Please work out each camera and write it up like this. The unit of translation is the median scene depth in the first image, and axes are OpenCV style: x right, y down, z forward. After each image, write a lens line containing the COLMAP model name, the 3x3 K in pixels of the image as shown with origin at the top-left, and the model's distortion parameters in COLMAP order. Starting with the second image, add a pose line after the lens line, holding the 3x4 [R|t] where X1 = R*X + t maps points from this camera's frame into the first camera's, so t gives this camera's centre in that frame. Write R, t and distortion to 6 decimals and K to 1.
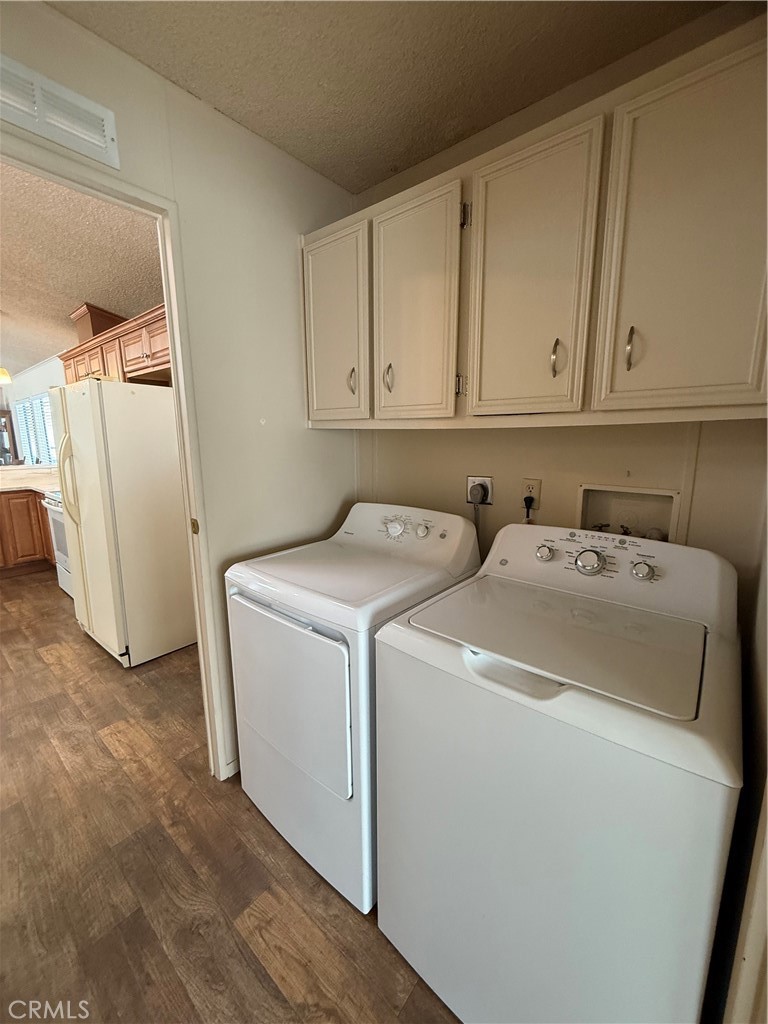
lens RADIAL K [[408.0, 0, 382.6], [0, 408.0, 510.3], [0, 0, 1]] dist [0.000140, 0.000330]
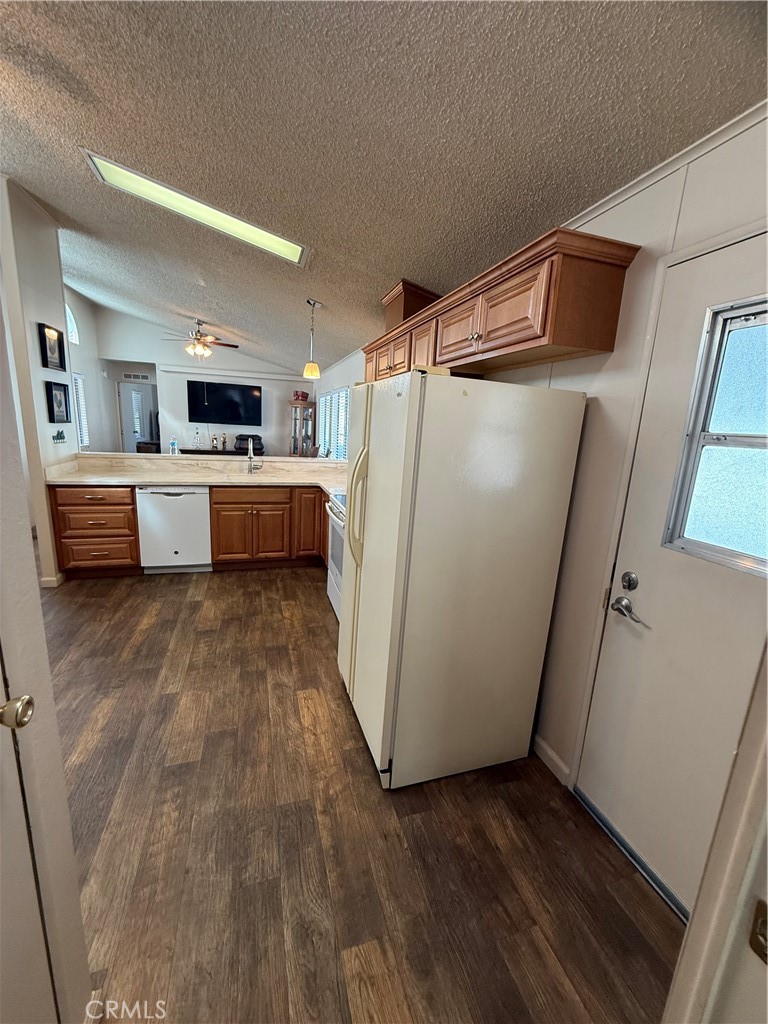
lens RADIAL K [[408.0, 0, 381.7], [0, 408.0, 512.0], [0, 0, 1]] dist [0.000140, 0.000330]
pose [[0.839731, 0.163150, -0.517914, -0.543724], [-0.153593, 0.986210, 0.061638, -0.190853], [0.520828, 0.027789, 0.853209, 0.606850]]
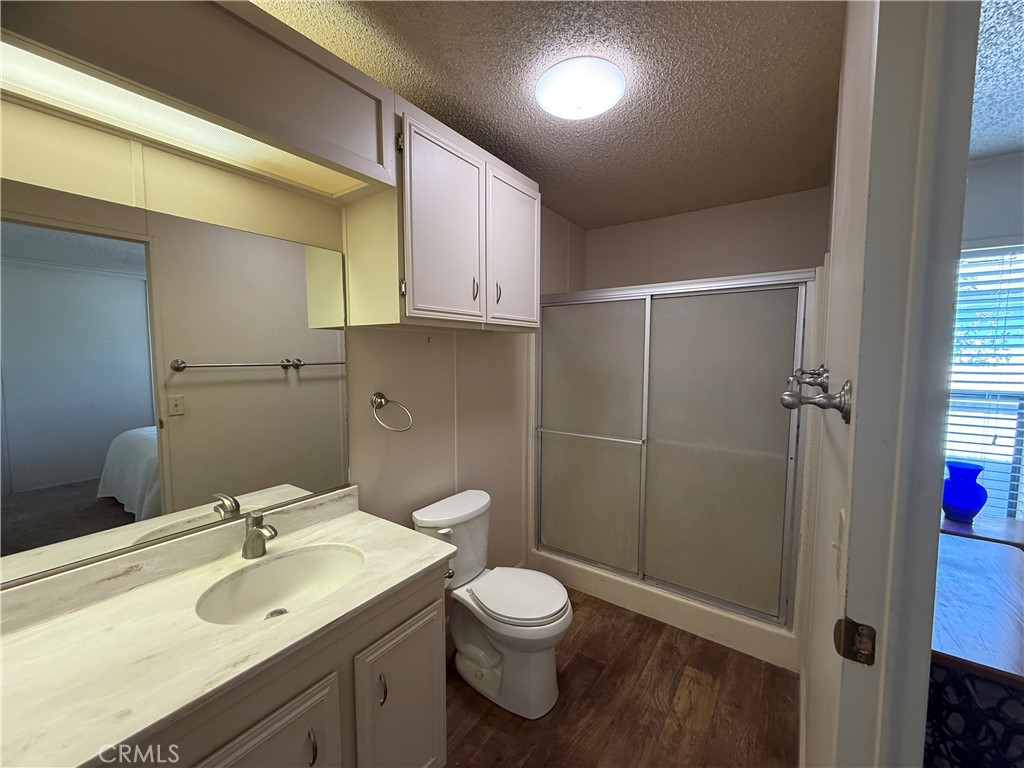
lens RADIAL K [[408.0, 0, 512.8], [0, 408.0, 385.5], [0, 0, 1]] dist [0.000140, 0.000330]
pose [[0.078718, 0.080320, -0.993656, -0.355153], [-0.184500, 0.980703, 0.064657, -0.217947], [0.979675, 0.178240, 0.092018, 0.950660]]
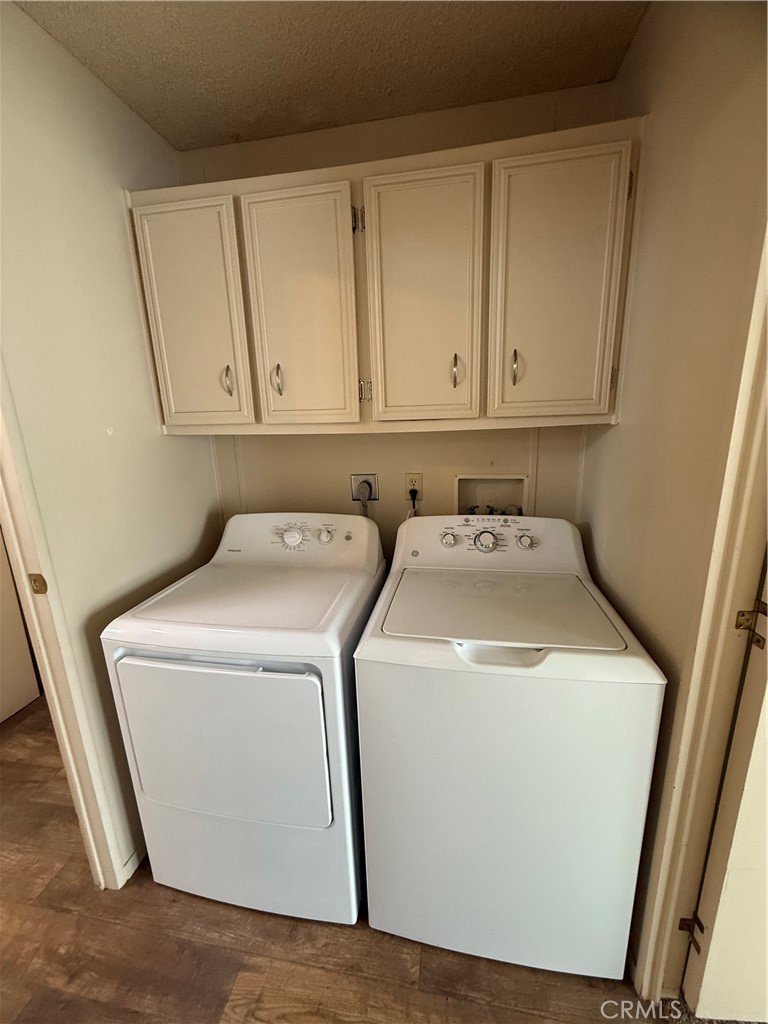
lens RADIAL K [[408.0, 0, 379.4], [0, 408.0, 510.7], [0, 0, 1]] dist [0.000140, 0.000330]
pose [[0.867505, -0.138344, 0.477804, -0.249172], [0.116681, 0.990341, 0.074896, -0.068061], [-0.483550, -0.009222, 0.875268, 0.073559]]
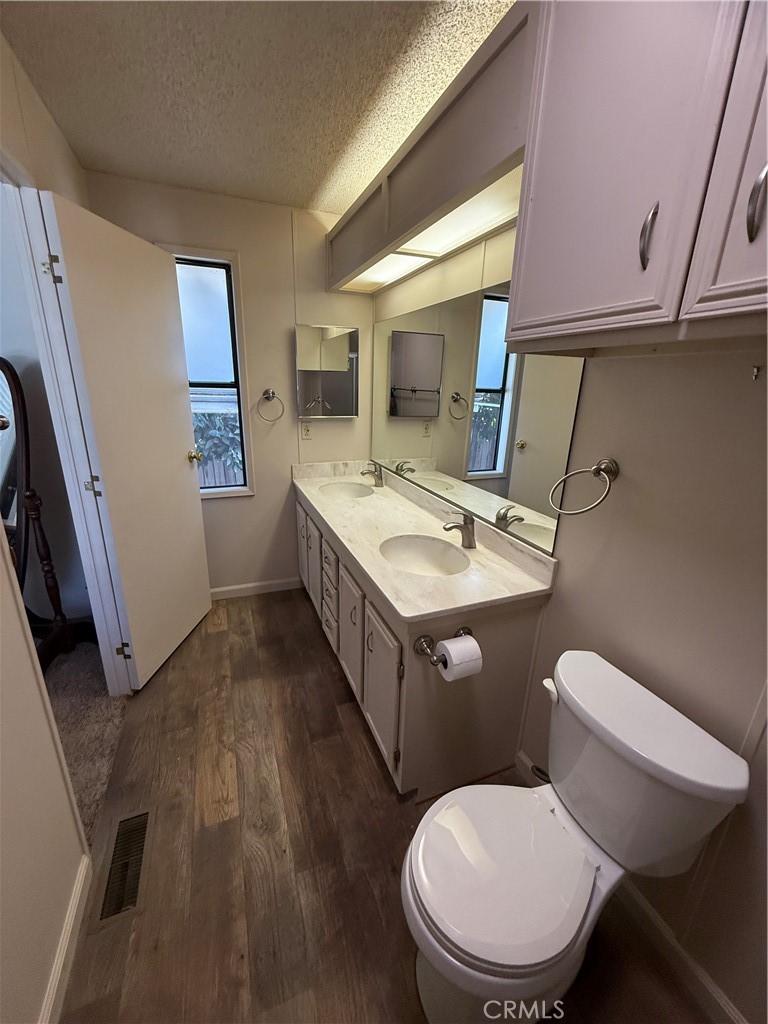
lens RADIAL K [[408.0, 0, 377.7], [0, 408.0, 510.4], [0, 0, 1]] dist [0.000140, 0.000330]
pose [[-0.872888, -0.166997, 0.458452, -1.453243], [0.066646, 0.889990, 0.451083, -0.337107], [-0.483347, 0.424299, -0.765732, 1.503030]]
